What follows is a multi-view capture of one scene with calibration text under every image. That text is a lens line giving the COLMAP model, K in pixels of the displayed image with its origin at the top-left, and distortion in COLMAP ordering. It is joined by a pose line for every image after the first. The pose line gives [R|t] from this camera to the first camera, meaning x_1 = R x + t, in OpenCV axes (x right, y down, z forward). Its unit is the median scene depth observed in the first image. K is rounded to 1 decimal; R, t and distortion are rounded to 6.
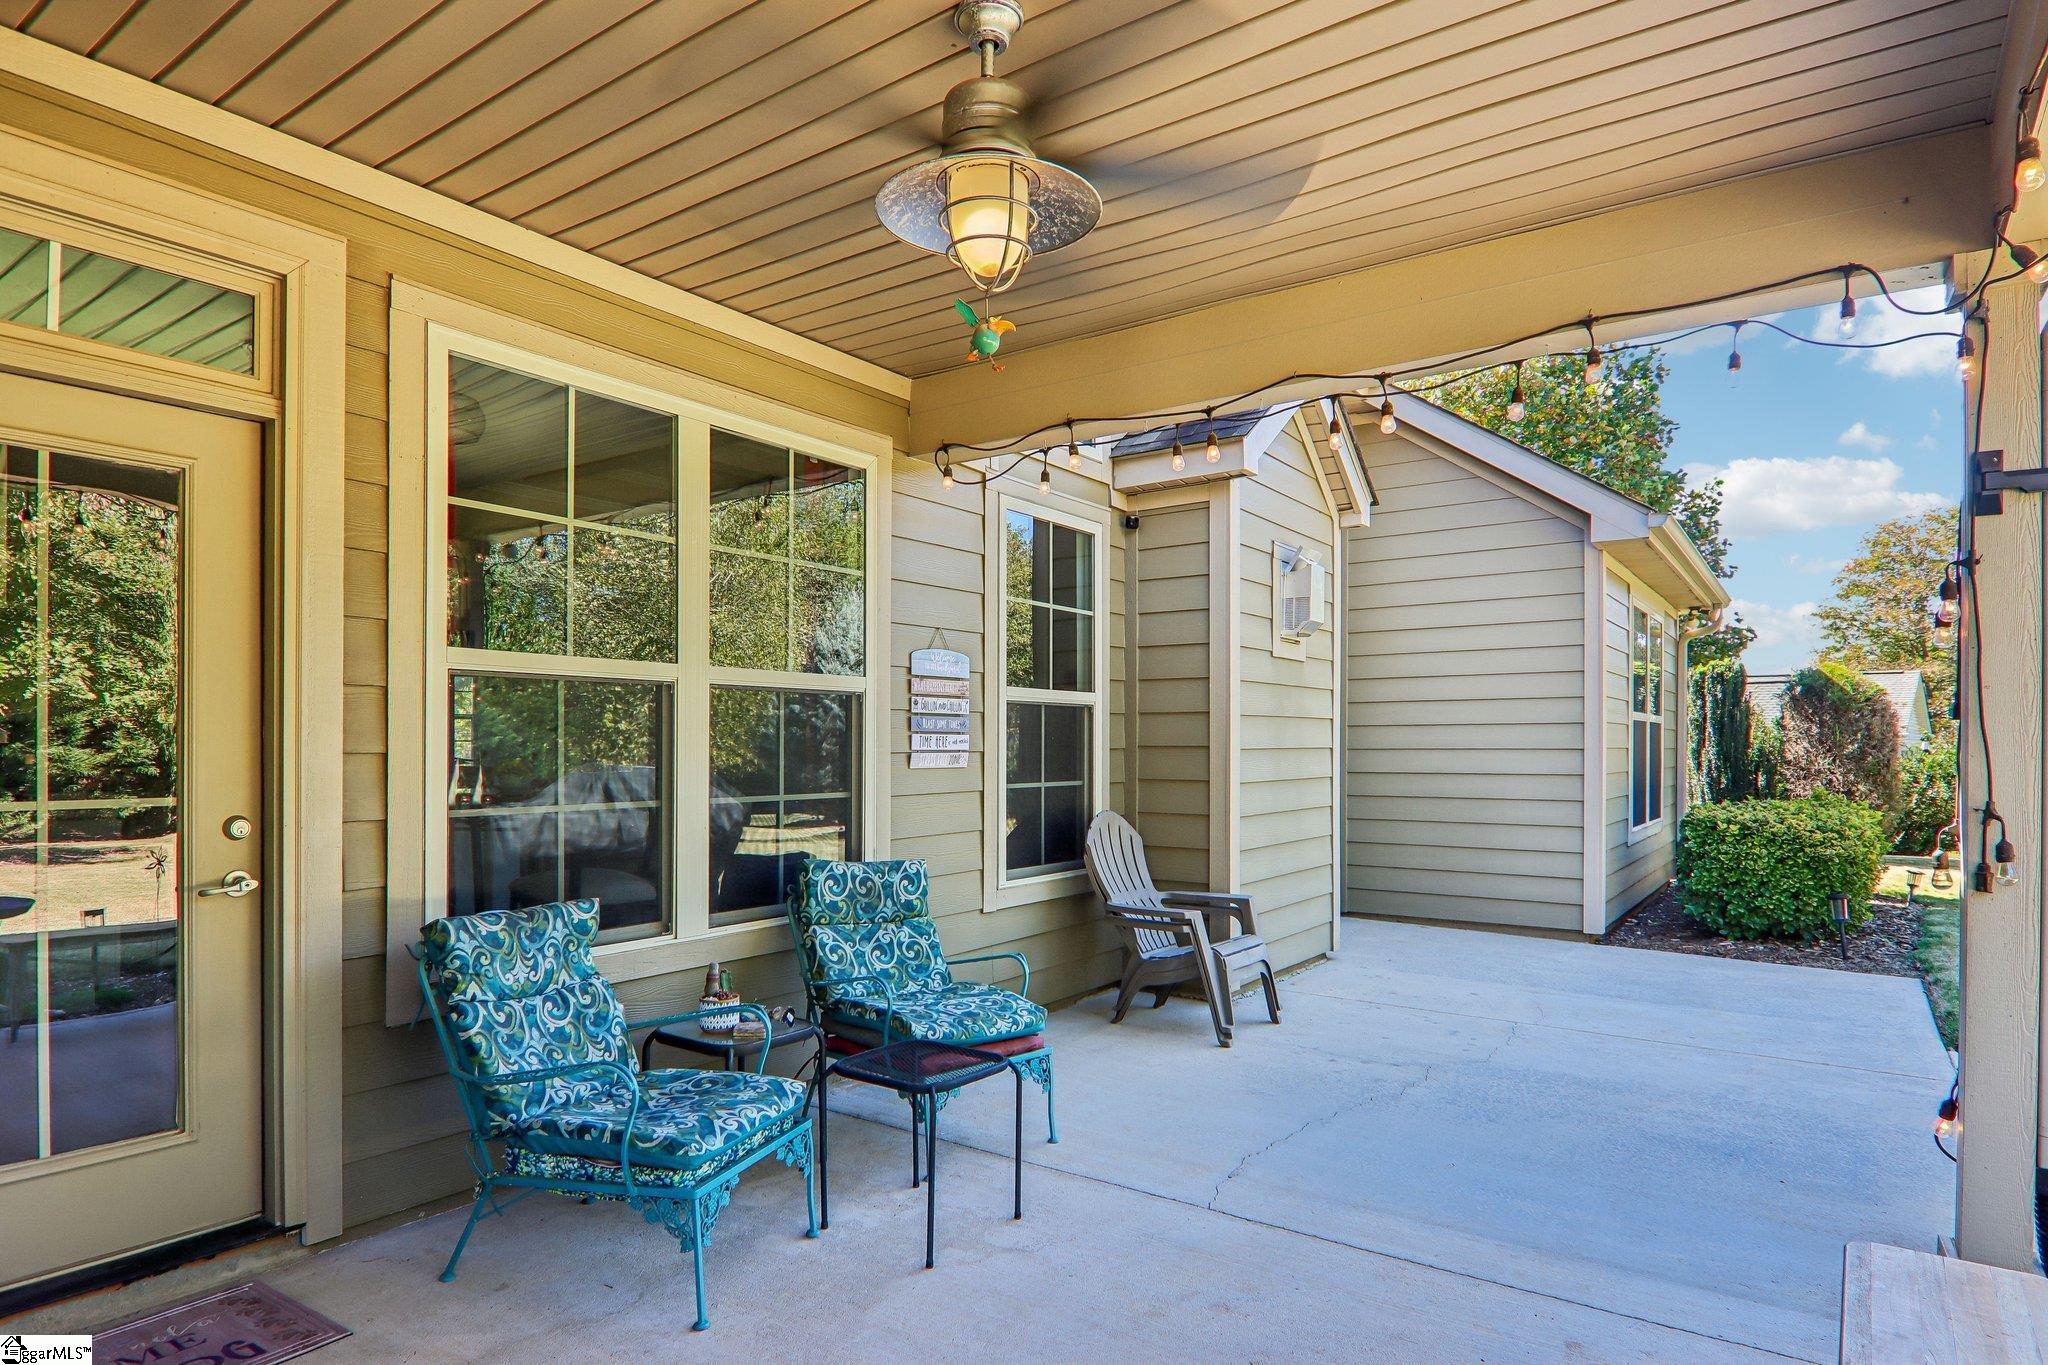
lens RADIAL K [[1139.3, 0, 1010.7], [0, 1139.3, 742.7], [0, 0, 1]] dist [-0.001004, -0.007823]
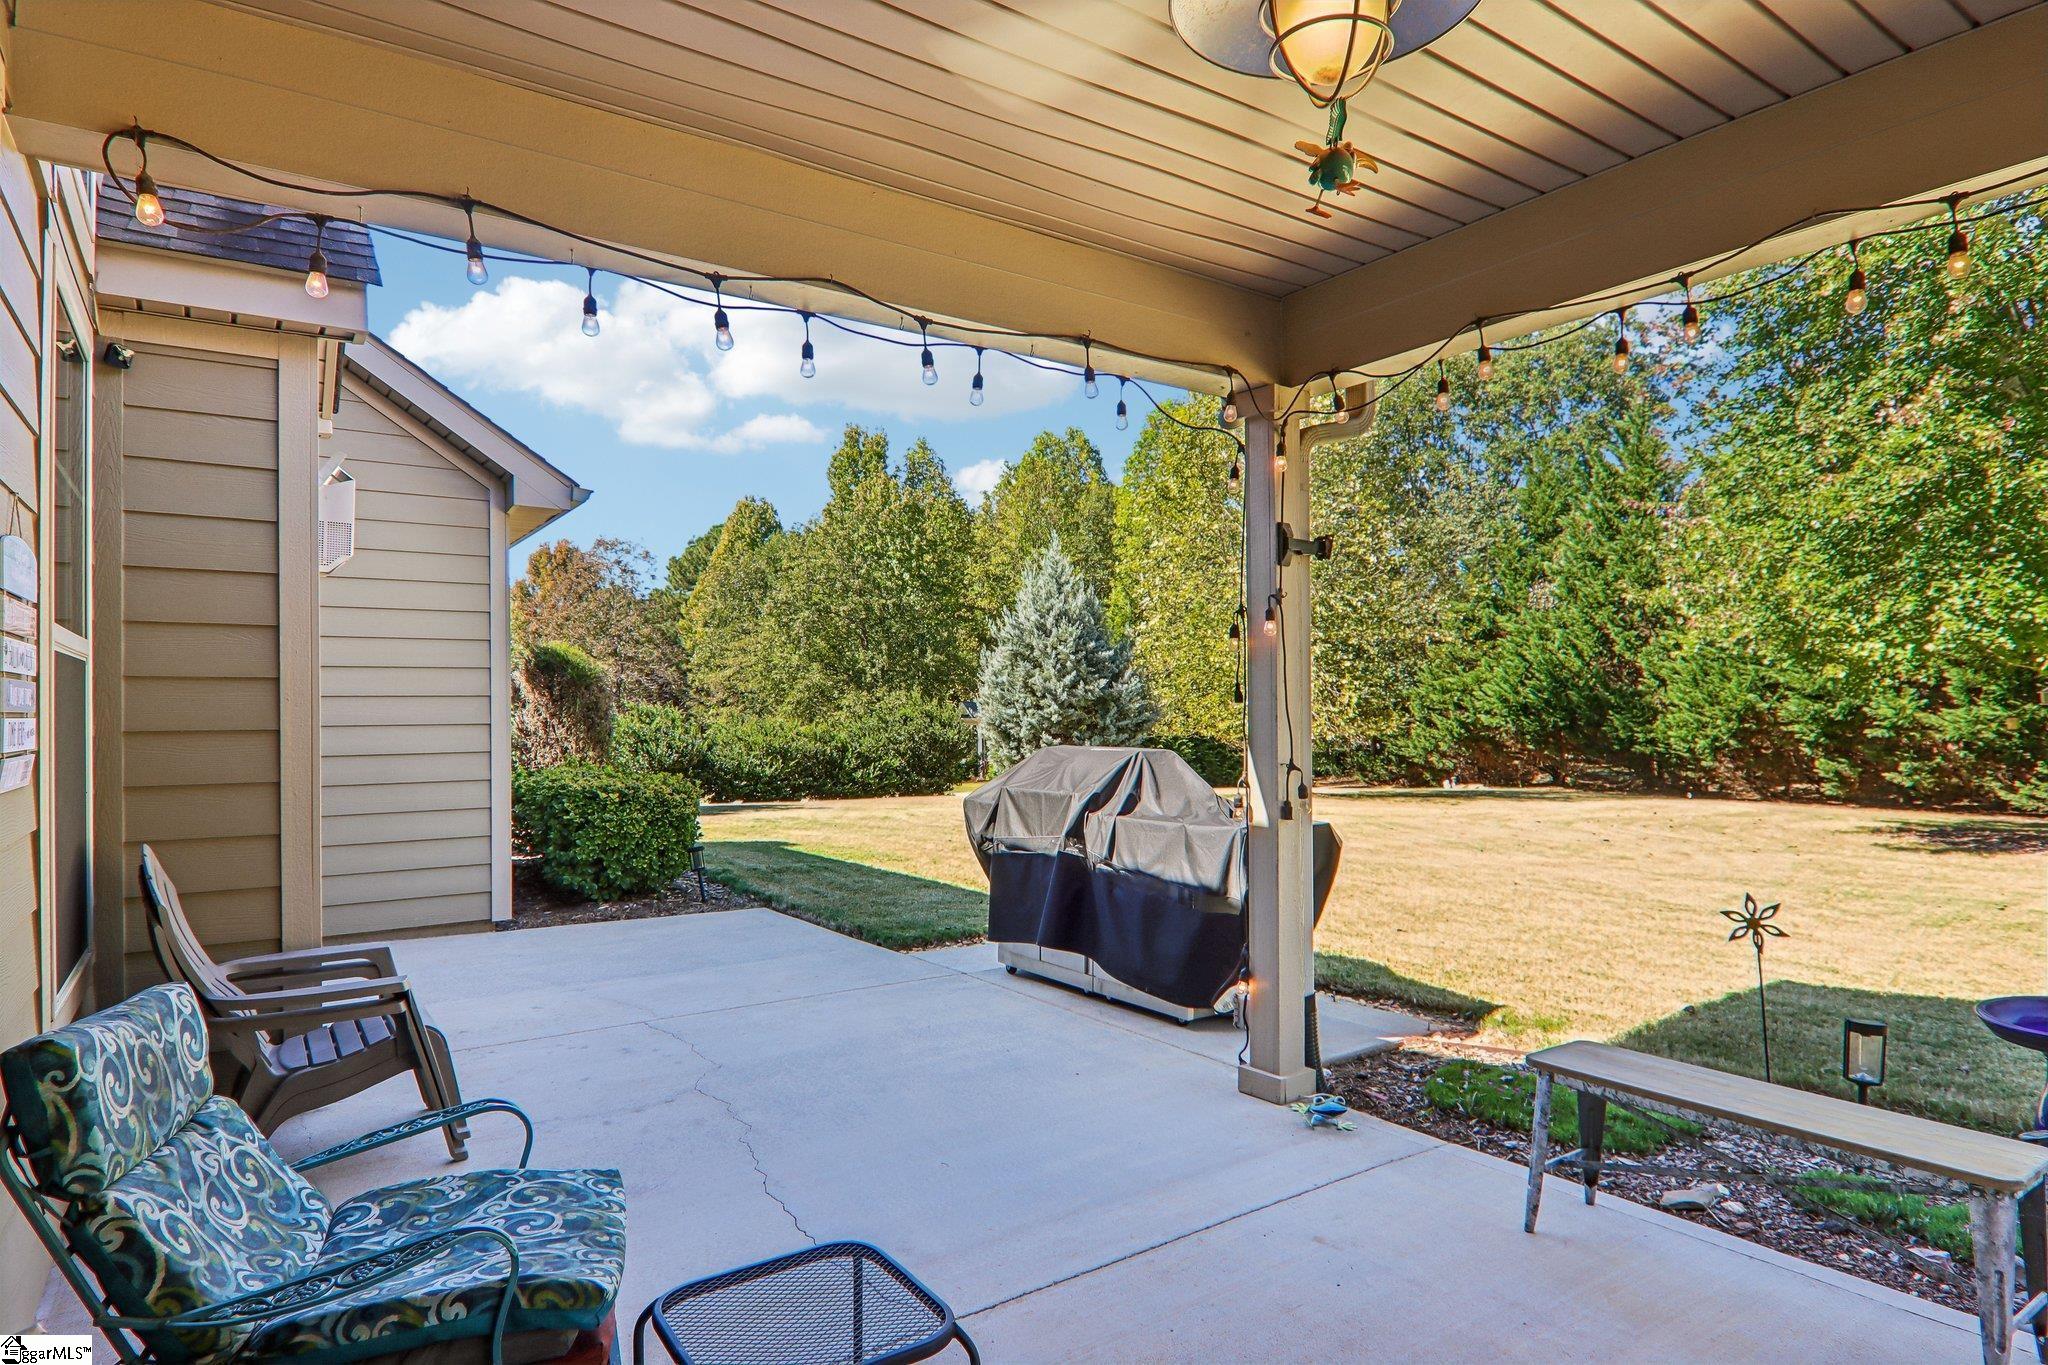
lens RADIAL K [[1139.3, 0, 1001.0], [0, 1139.3, 703.7], [0, 0, 1]] dist [-0.001004, -0.007823]
pose [[0.344014, 0.000051, 0.938965, -0.301681], [0.005904, 0.999980, -0.002218, -0.008333], [-0.938946, 0.006307, 0.344006, 0.380617]]
